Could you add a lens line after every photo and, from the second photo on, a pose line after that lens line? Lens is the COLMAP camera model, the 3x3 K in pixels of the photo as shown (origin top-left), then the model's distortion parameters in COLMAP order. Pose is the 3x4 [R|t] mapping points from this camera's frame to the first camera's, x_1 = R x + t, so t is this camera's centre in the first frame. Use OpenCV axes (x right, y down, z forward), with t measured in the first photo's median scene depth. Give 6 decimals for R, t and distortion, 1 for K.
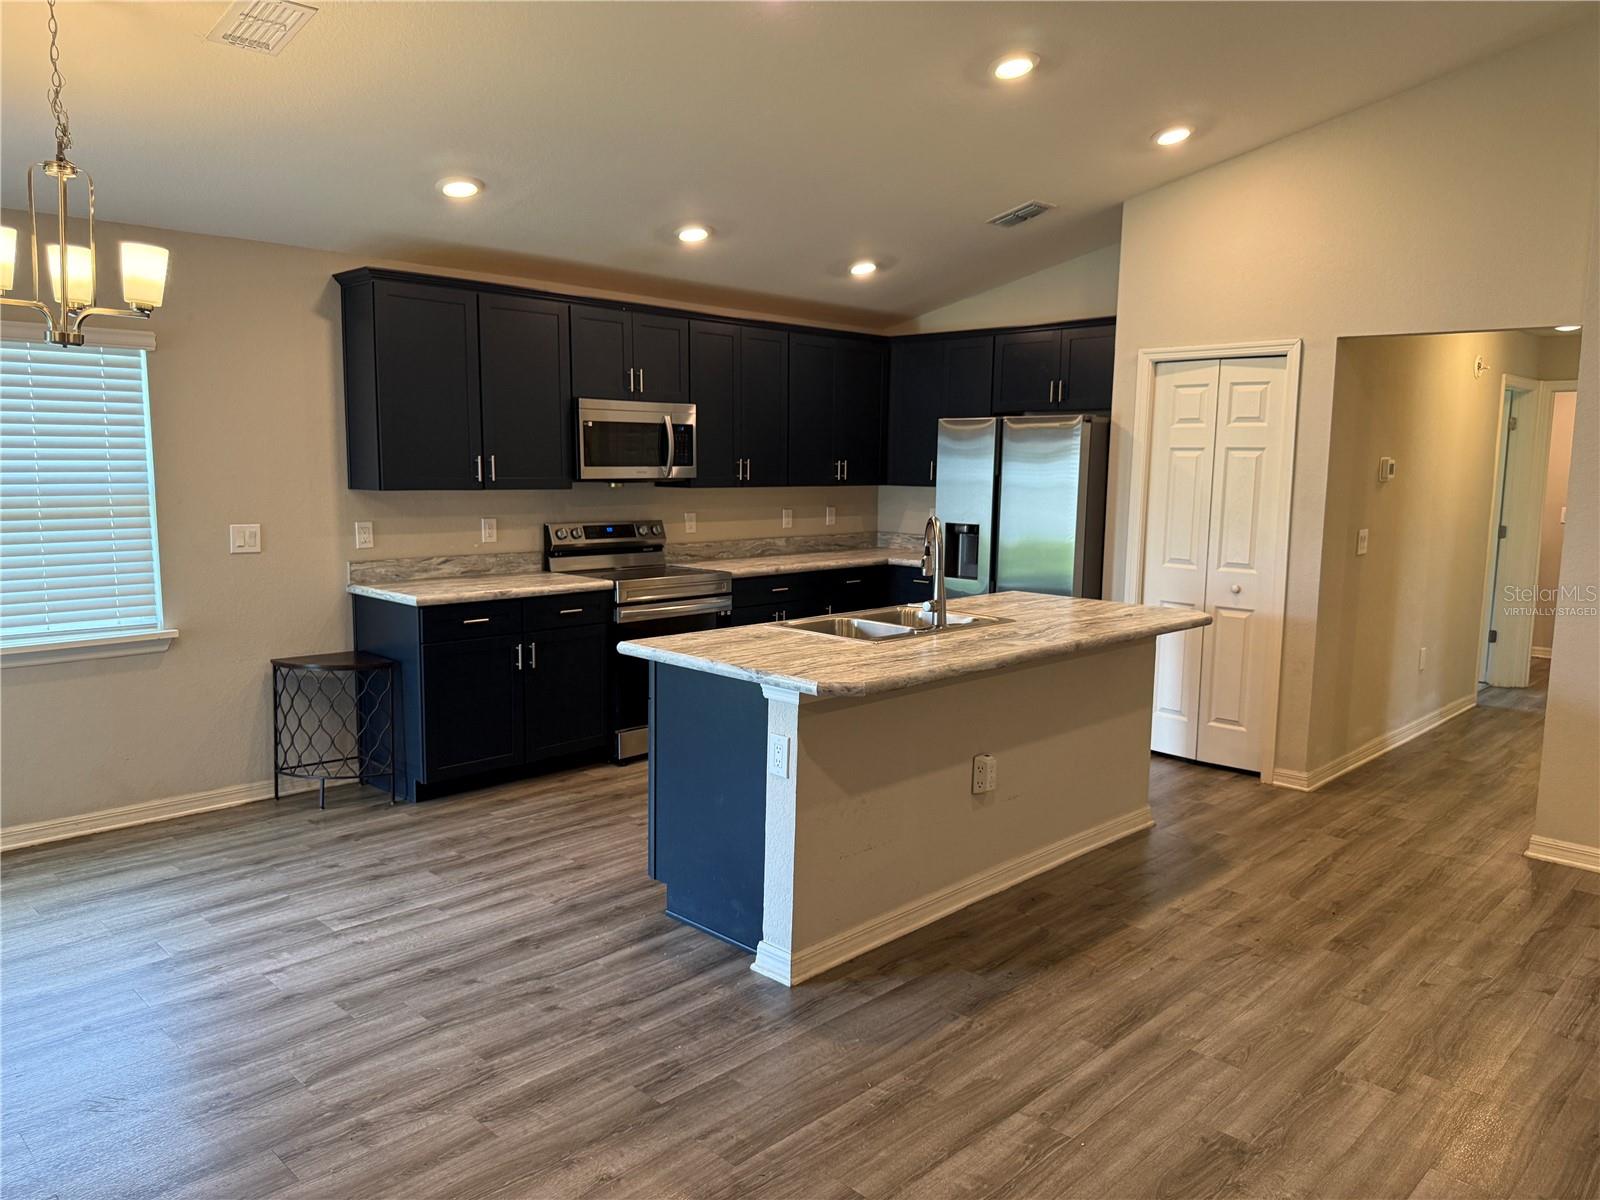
lens RADIAL K [[1129.3, 0, 802.6], [0, 1129.3, 592.4], [0, 0, 1]] dist [0.089644, -0.142174]
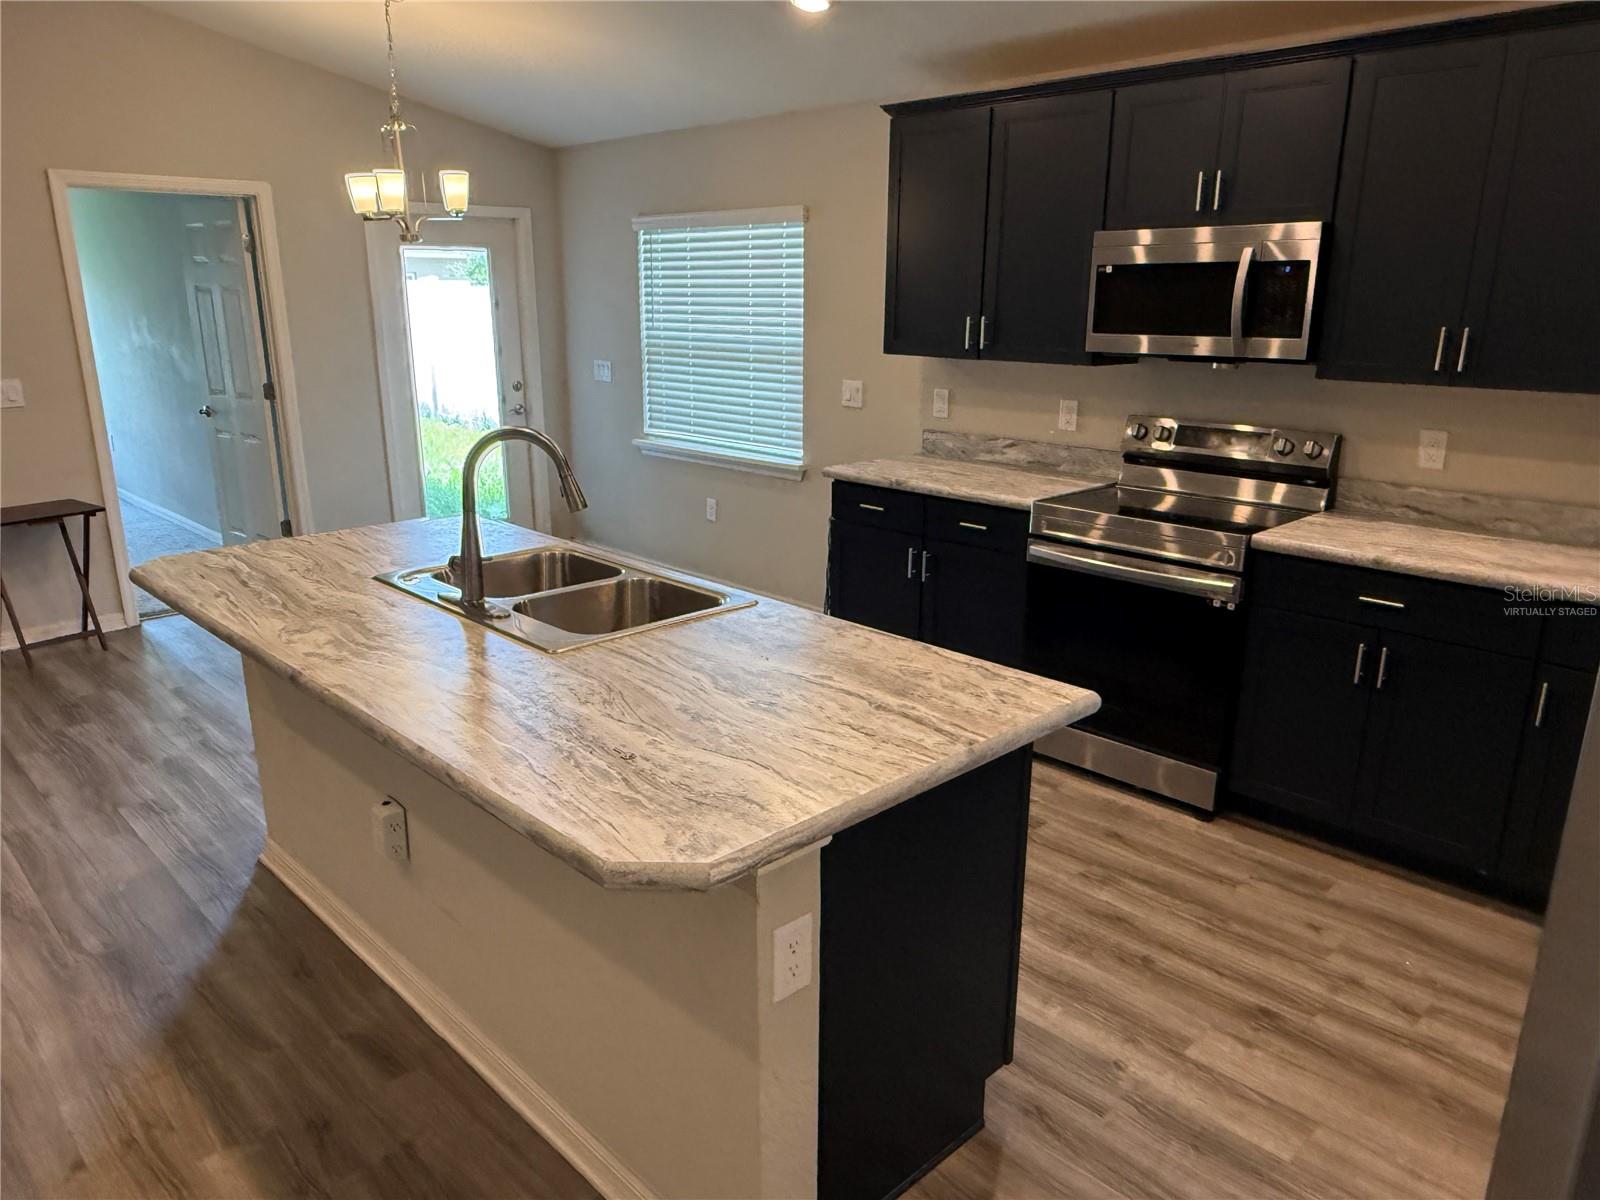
lens RADIAL K [[1119.7, 0, 793.3], [0, 1119.7, 603.1], [0, 0, 1]] dist [-0.006779, 0.001146]
pose [[-0.028647, 0.257641, -0.965816, 0.574221], [-0.121964, 0.958092, 0.259199, -0.121829], [0.992121, 0.125220, 0.003977, 0.944895]]
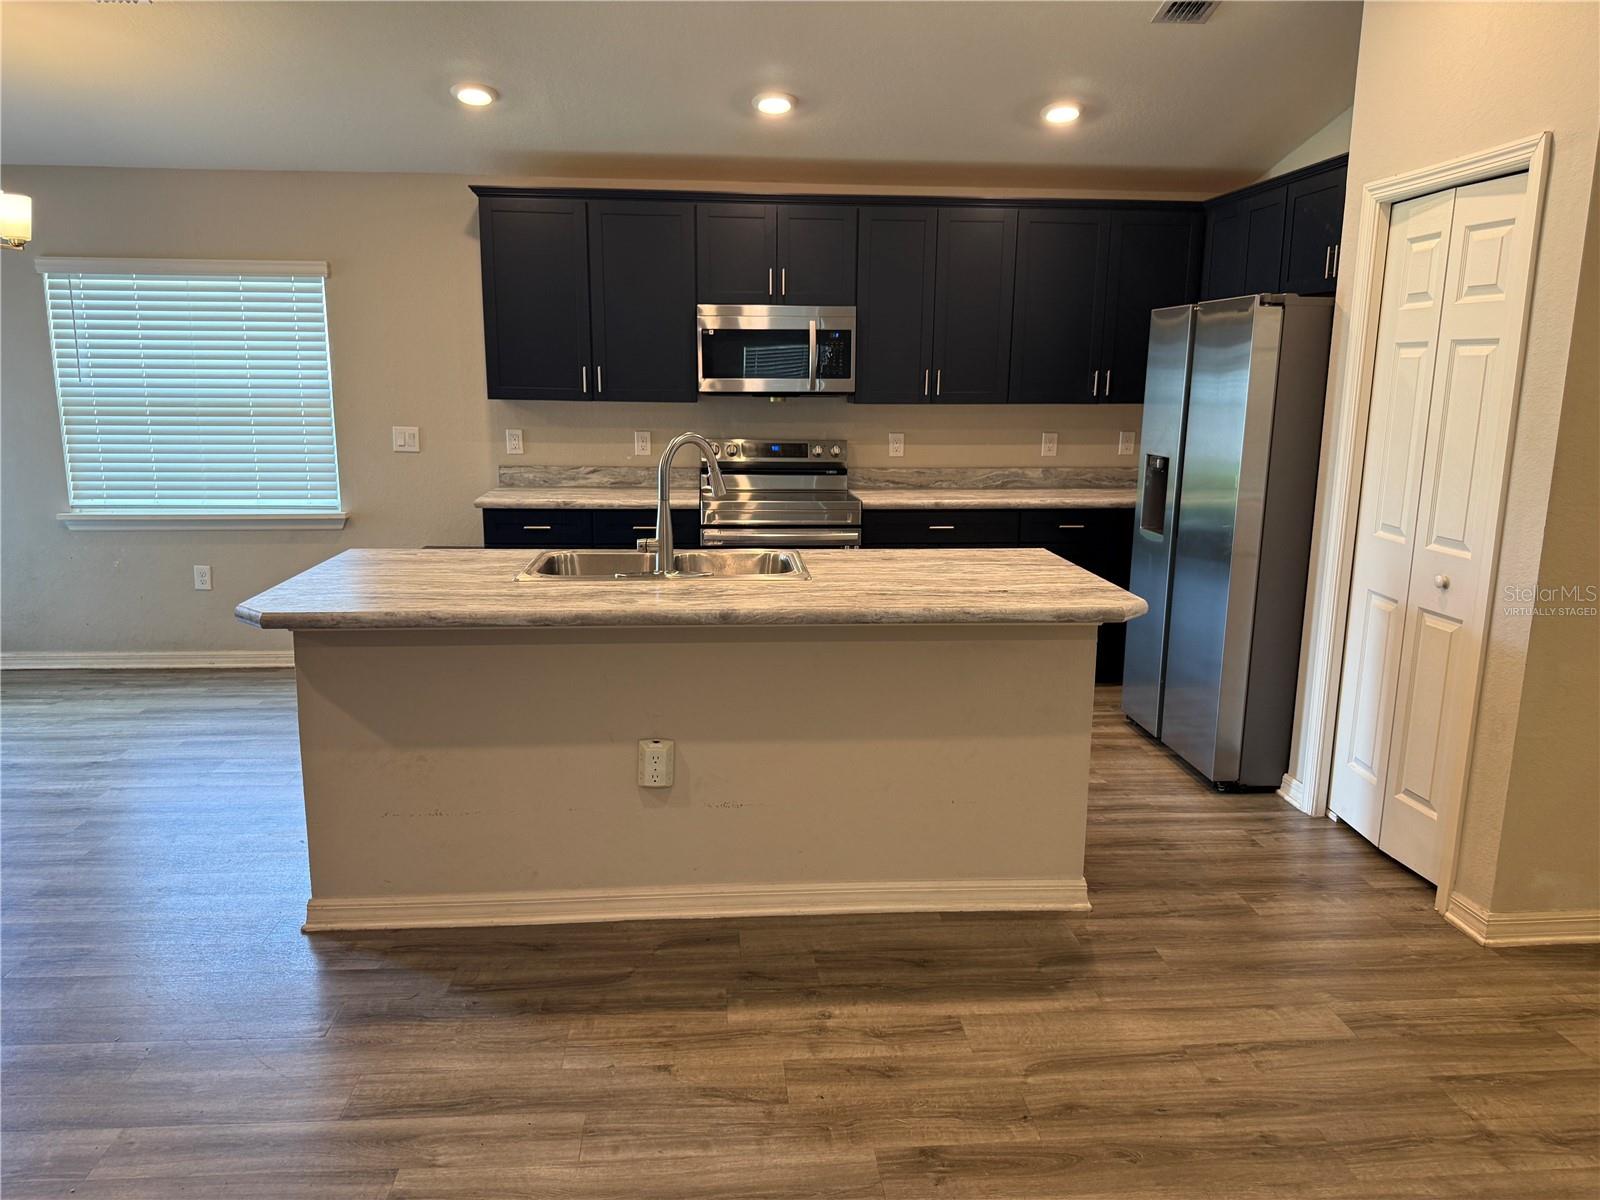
lens RADIAL K [[1129.3, 0, 802.6], [0, 1129.3, 592.4], [0, 0, 1]] dist [0.089644, -0.142174]
pose [[0.756179, 0.117419, -0.643744, 0.567808], [-0.077409, 0.992913, 0.090179, -0.027941], [0.649770, -0.018360, 0.759909, 0.371170]]
